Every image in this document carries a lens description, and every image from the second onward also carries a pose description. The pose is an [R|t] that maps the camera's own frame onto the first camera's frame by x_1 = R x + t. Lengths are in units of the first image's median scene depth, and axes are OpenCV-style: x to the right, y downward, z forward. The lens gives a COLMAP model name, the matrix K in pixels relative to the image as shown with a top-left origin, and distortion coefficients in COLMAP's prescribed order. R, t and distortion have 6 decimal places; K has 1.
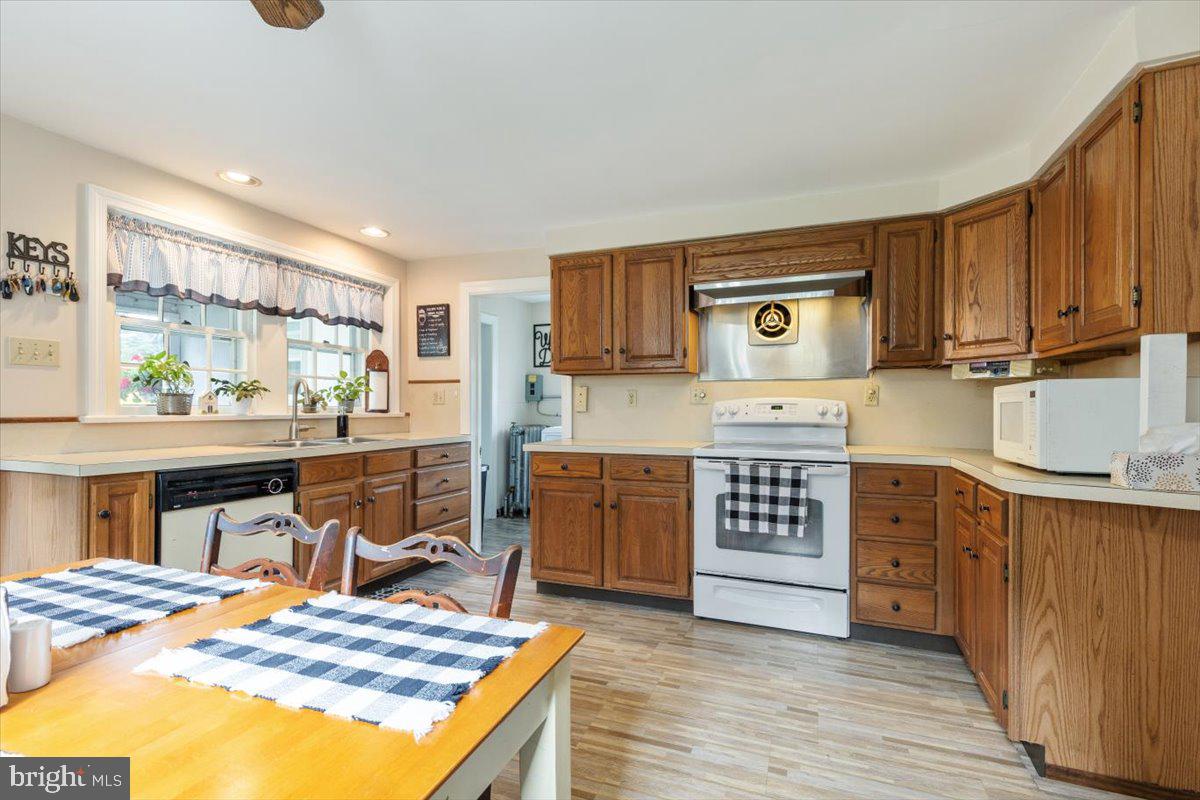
lens RADIAL K [[544.7, 0, 601.5], [0, 544.7, 412.5], [0, 0, 1]] dist [0.000562, 0.000108]
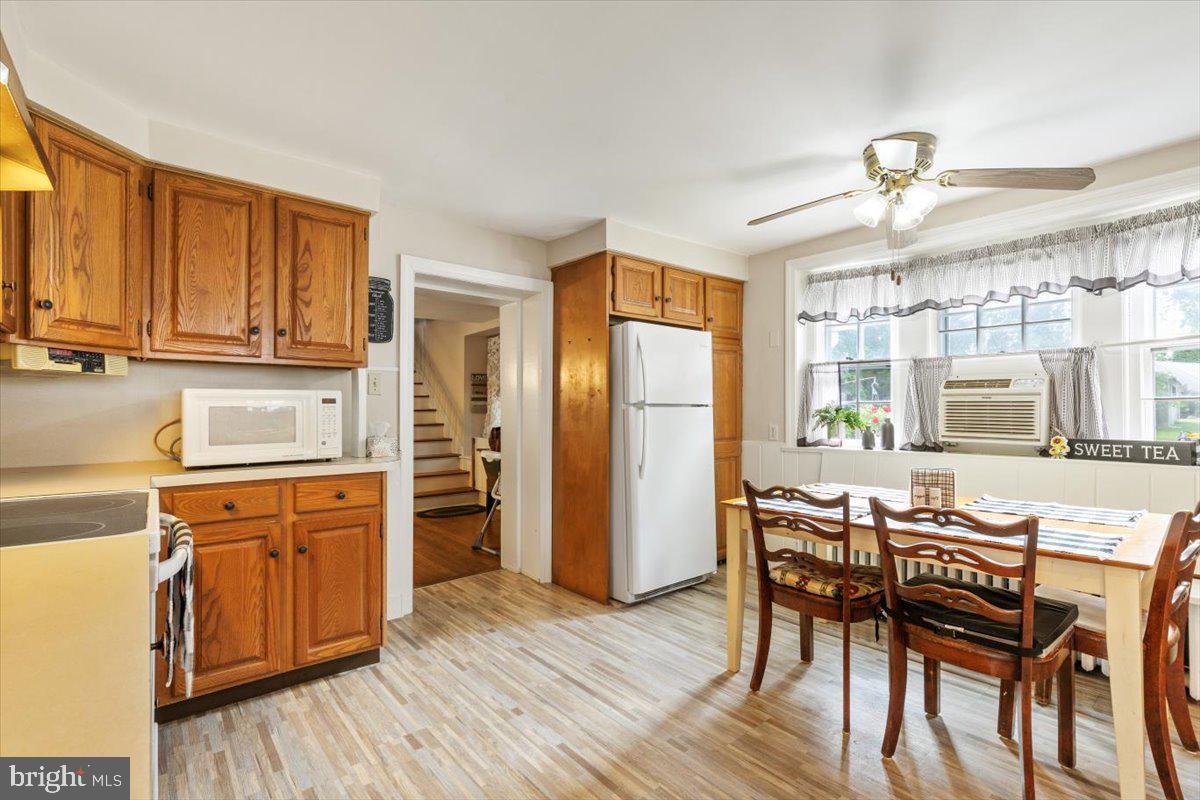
lens RADIAL K [[561.7, 0, 600.0], [0, 561.7, 400.0], [0, 0, 1]] dist [0.030204, 0.000138]
pose [[-0.882463, 0.007180, 0.470327, -0.283725], [0.002084, 0.999933, -0.011353, -0.014523], [-0.470377, -0.009039, -0.882419, 1.315148]]
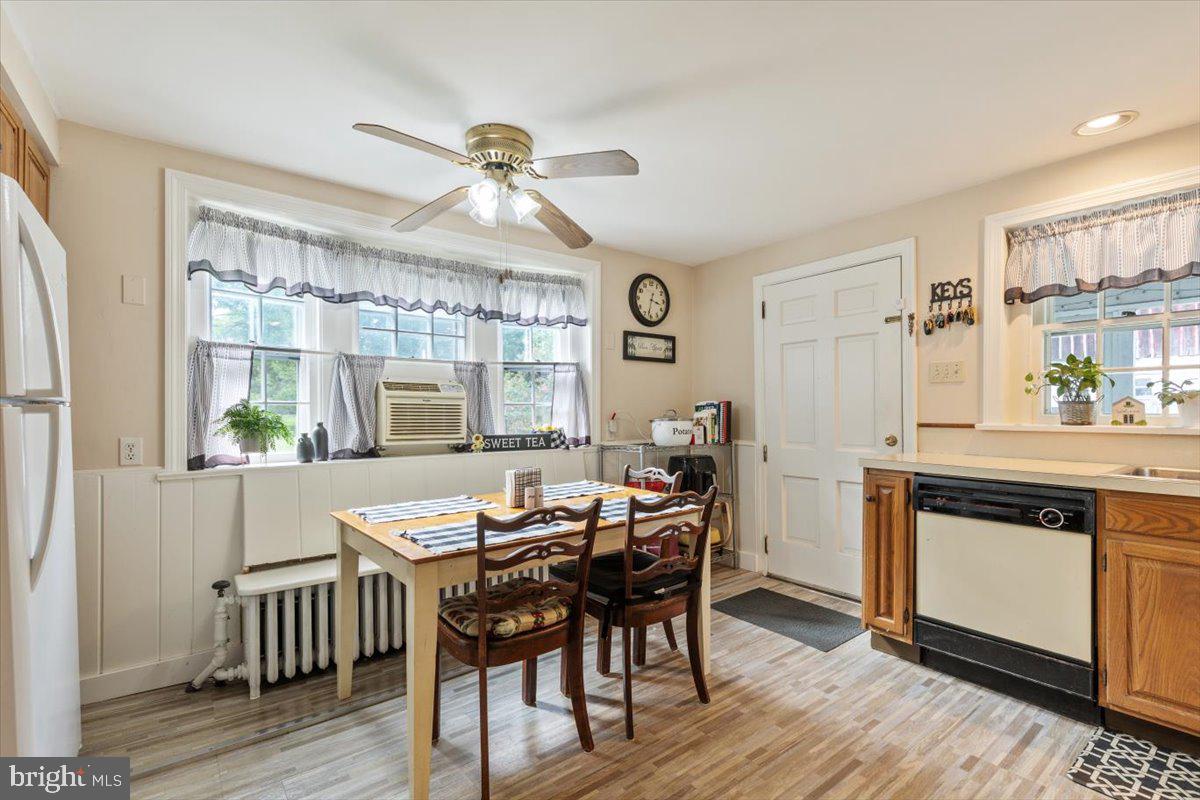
lens RADIAL K [[527.3, 0, 580.8], [0, 527.3, 406.1], [0, 0, 1]] dist [-0.000966, -0.000087]
pose [[-0.514016, -0.009815, -0.857724, 0.377045], [-0.008284, 0.999945, -0.006478, -0.014312], [0.857741, 0.003776, -0.514069, 0.764460]]
